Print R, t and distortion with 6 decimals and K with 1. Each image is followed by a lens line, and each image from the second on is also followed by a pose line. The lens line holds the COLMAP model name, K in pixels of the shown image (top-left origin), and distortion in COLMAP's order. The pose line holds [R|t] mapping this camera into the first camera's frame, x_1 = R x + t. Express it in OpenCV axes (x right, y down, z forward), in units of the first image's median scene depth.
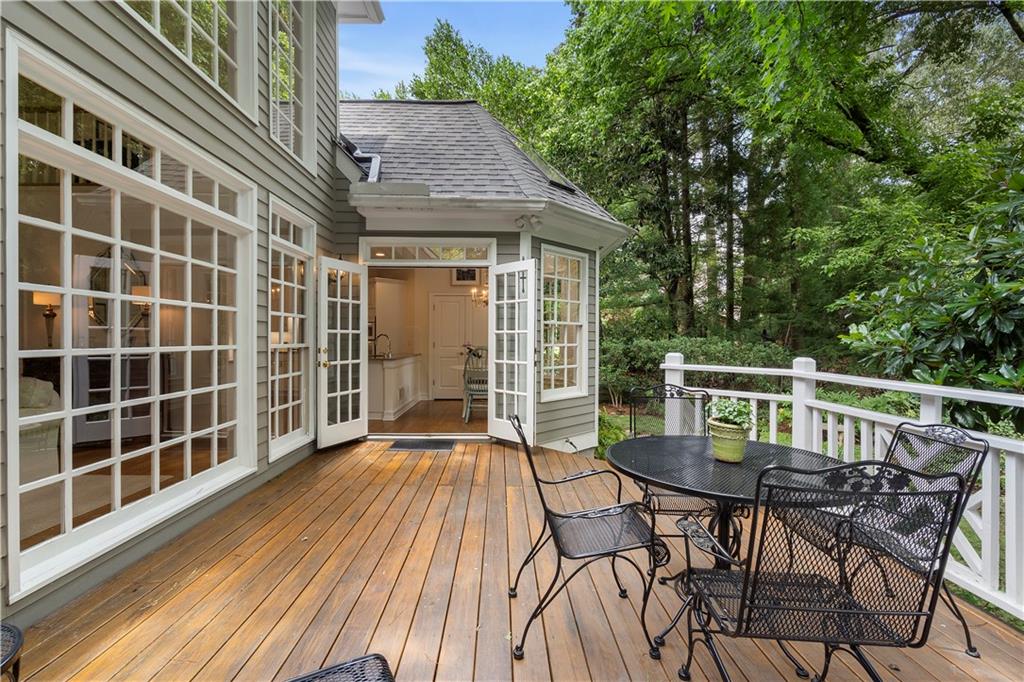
lens RADIAL K [[473.5, 0, 512.0], [0, 473.5, 341.0], [0, 0, 1]] dist [-0.000107, 0.000048]
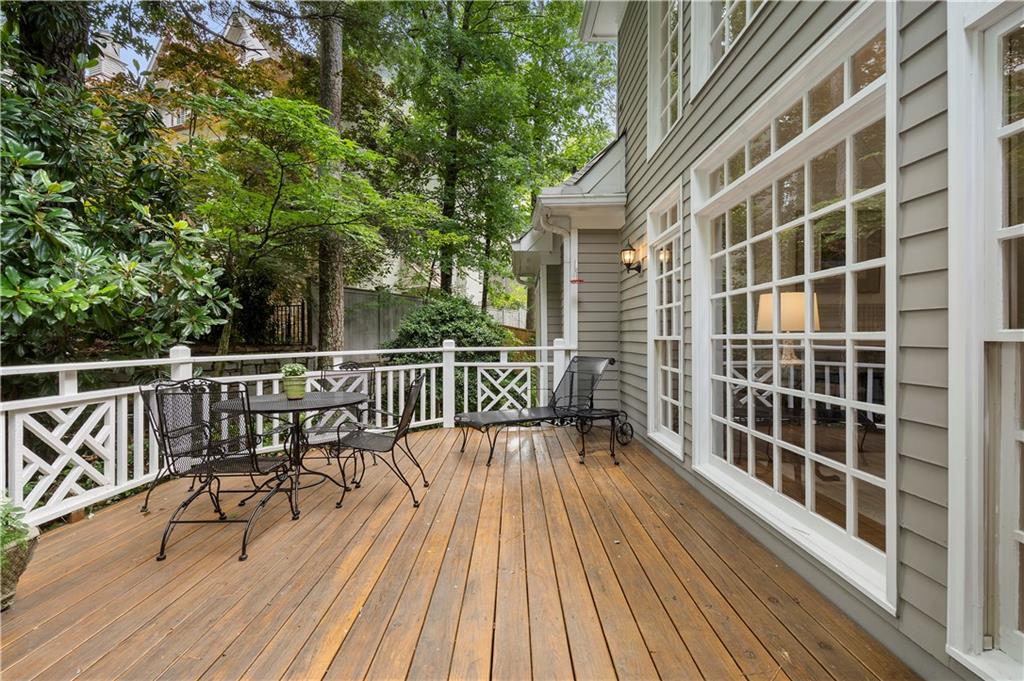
lens RADIAL K [[473.5, 0, 512.0], [0, 473.5, 340.5], [0, 0, 1]] dist [-0.000107, 0.000048]
pose [[-0.999631, -0.000512, 0.027143, -0.247117], [-0.000268, 0.999959, 0.008998, 0.016852], [-0.027147, 0.008988, -0.999591, 1.835886]]
